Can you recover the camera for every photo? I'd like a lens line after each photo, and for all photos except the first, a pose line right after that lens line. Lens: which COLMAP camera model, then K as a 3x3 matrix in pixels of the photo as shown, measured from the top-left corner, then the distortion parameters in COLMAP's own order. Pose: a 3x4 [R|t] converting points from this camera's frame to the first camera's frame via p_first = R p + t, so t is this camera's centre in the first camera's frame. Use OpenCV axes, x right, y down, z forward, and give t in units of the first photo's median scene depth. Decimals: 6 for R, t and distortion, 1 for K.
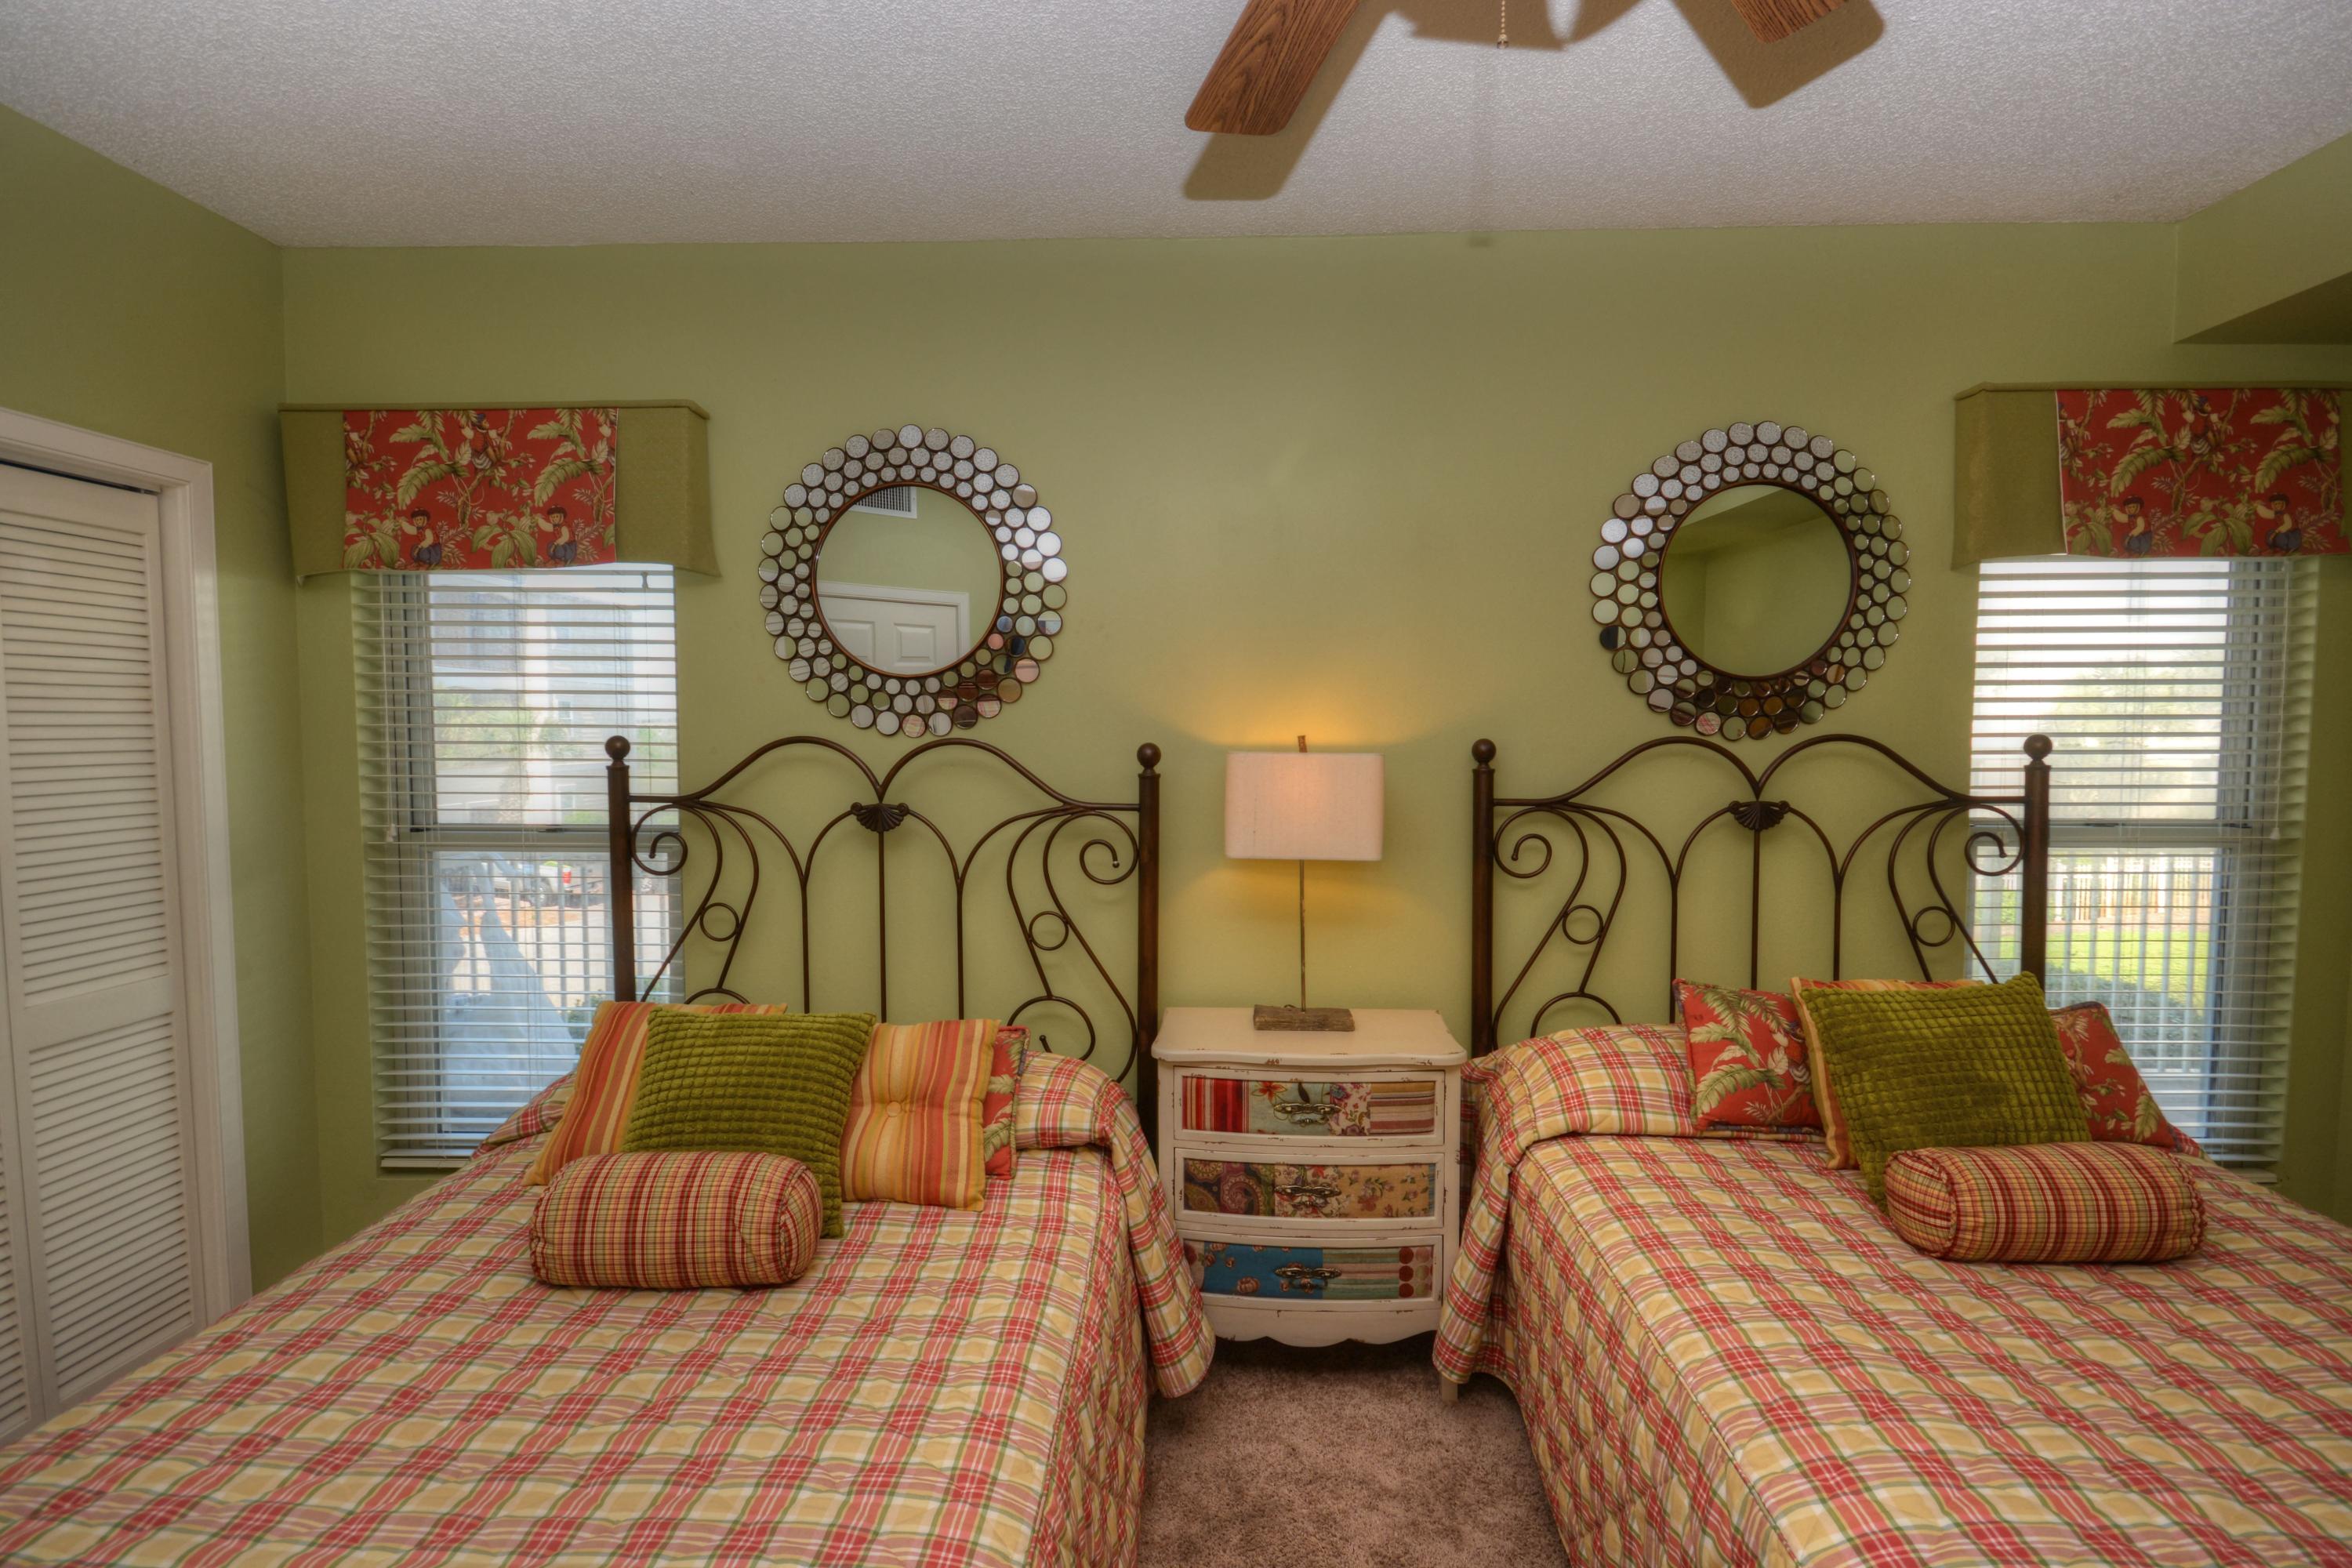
lens RADIAL K [[1083.1, 0, 1156.1], [0, 1083.1, 781.5], [0, 0, 1]] dist [-0.000731, 0.000343]
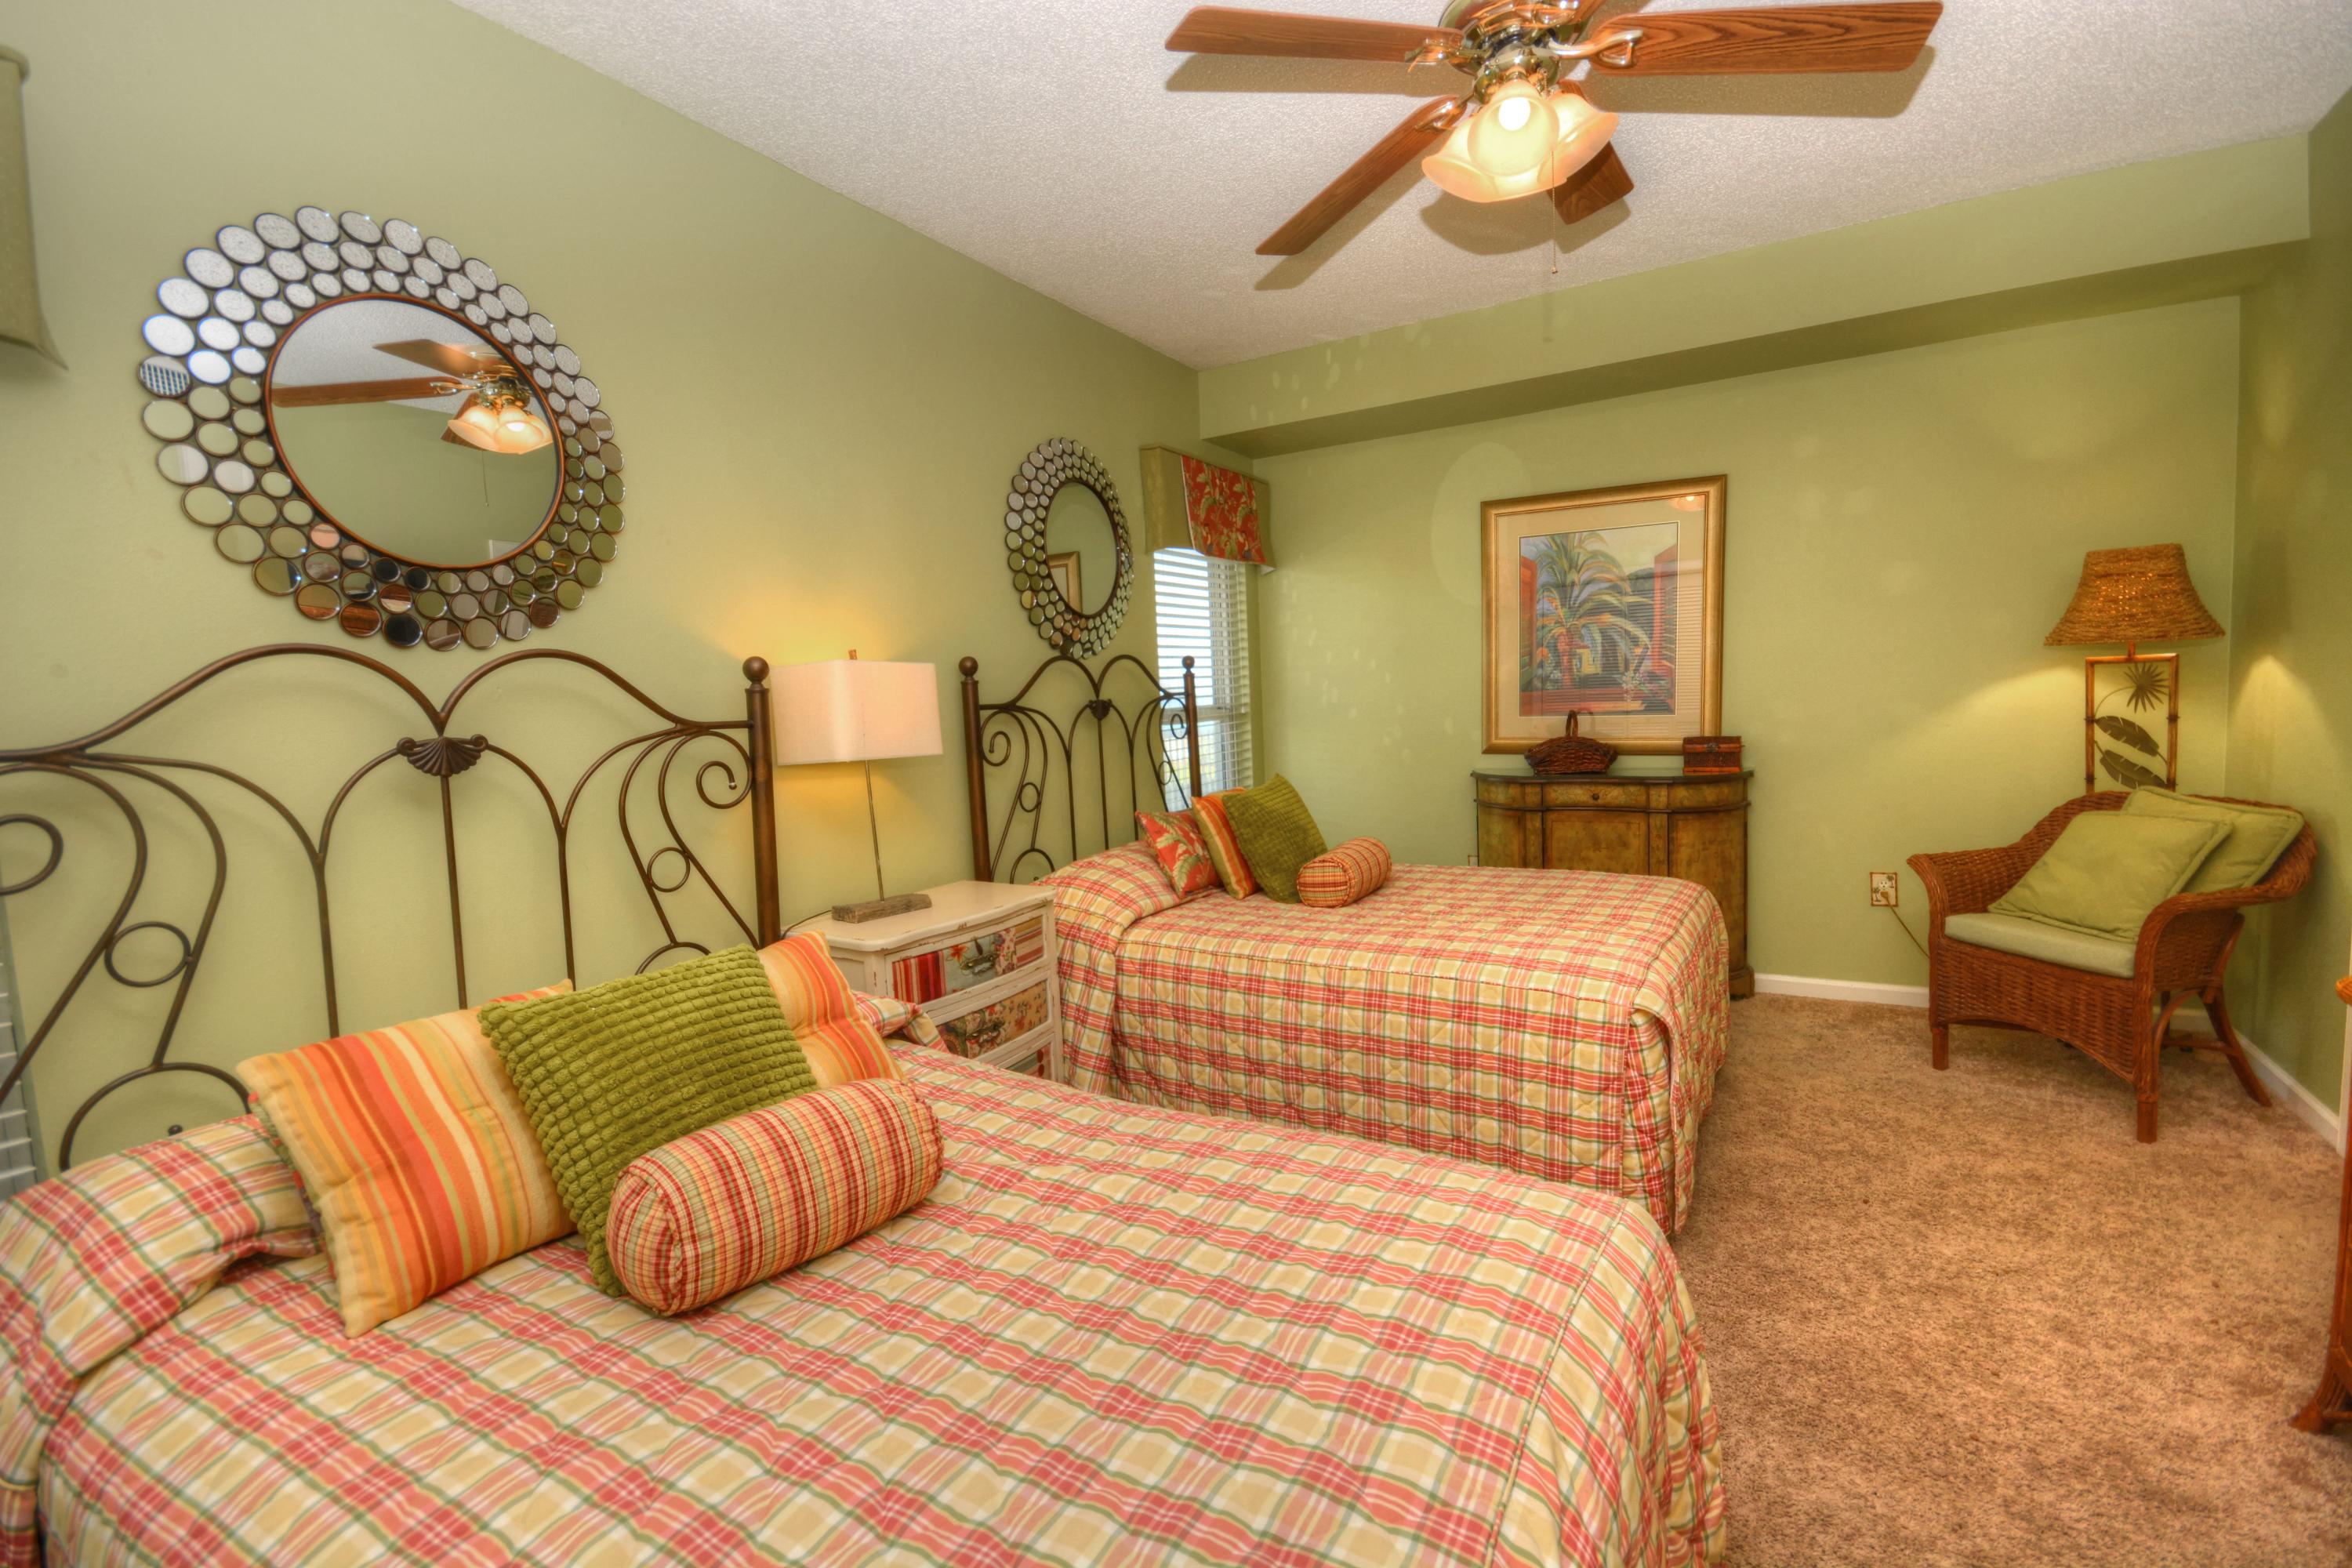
lens RADIAL K [[1083.1, 0, 1156.1], [0, 1083.1, 781.5], [0, 0, 1]] dist [-0.000731, 0.000343]
pose [[0.463463, -0.089070, 0.881629, -0.703992], [0.085013, 0.994815, 0.055815, 0.052064], [-0.882029, 0.049082, 0.468632, 0.238862]]
